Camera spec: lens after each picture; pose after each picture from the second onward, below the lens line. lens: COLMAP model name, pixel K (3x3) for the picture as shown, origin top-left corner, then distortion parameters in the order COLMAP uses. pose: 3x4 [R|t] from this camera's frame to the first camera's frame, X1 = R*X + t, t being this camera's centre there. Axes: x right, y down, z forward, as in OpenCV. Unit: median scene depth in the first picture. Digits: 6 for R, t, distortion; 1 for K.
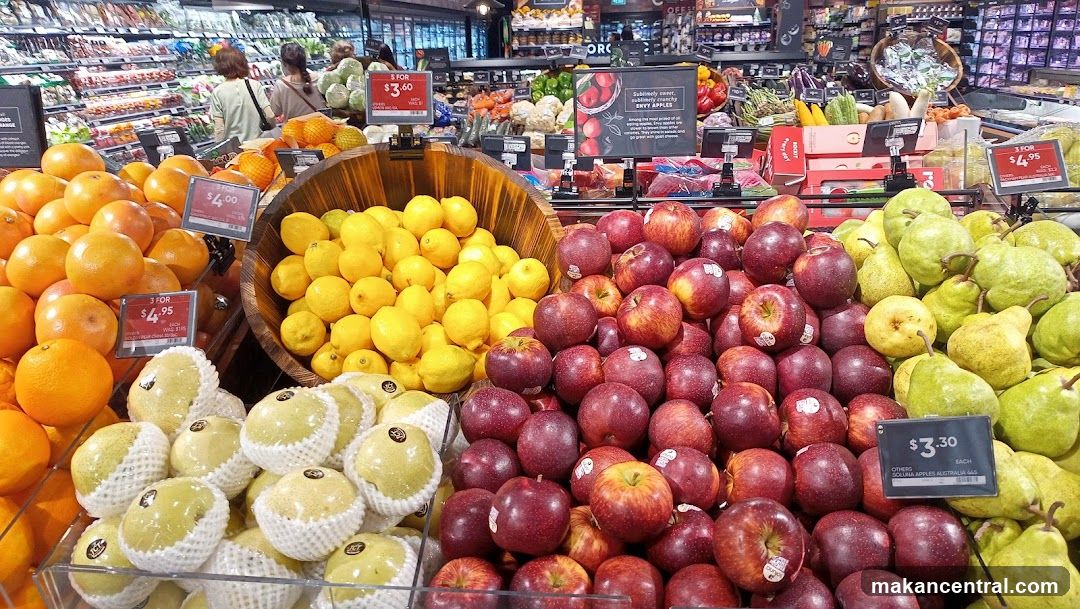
lens RADIAL K [[808.8, 0, 540.0], [0, 808.8, 304.5], [0, 0, 1]] dist [-0.000639, -0.002436]
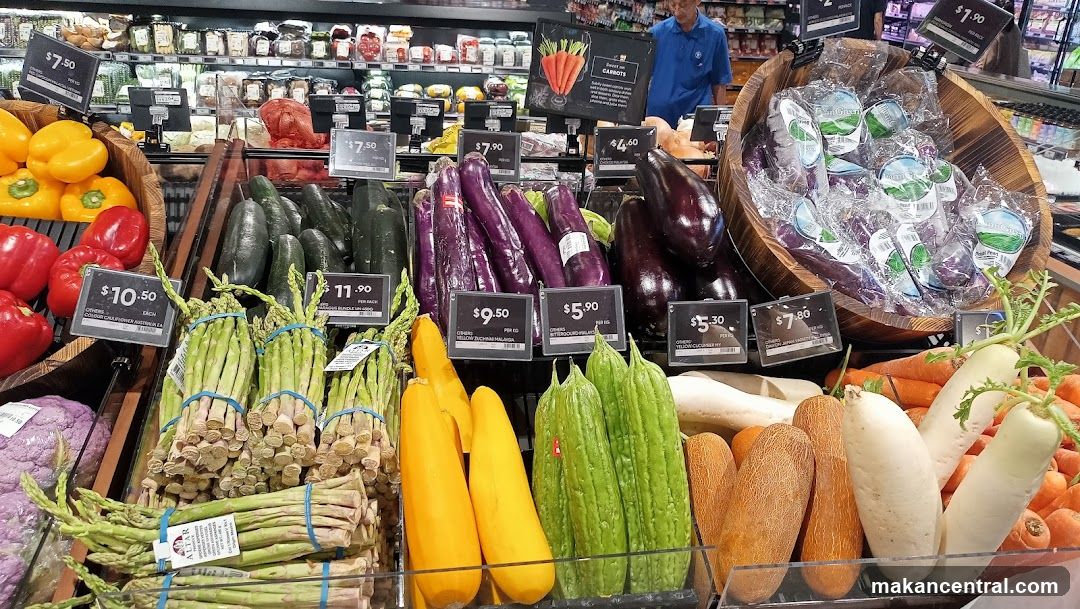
lens RADIAL K [[808.8, 0, 540.0], [0, 808.8, 304.5], [0, 0, 1]] dist [-0.000639, -0.002436]
pose [[0.970096, -0.017659, 0.242079, 0.290690], [-0.003895, 0.996089, 0.088272, -0.275037], [-0.242691, -0.086575, 0.966233, 0.765280]]
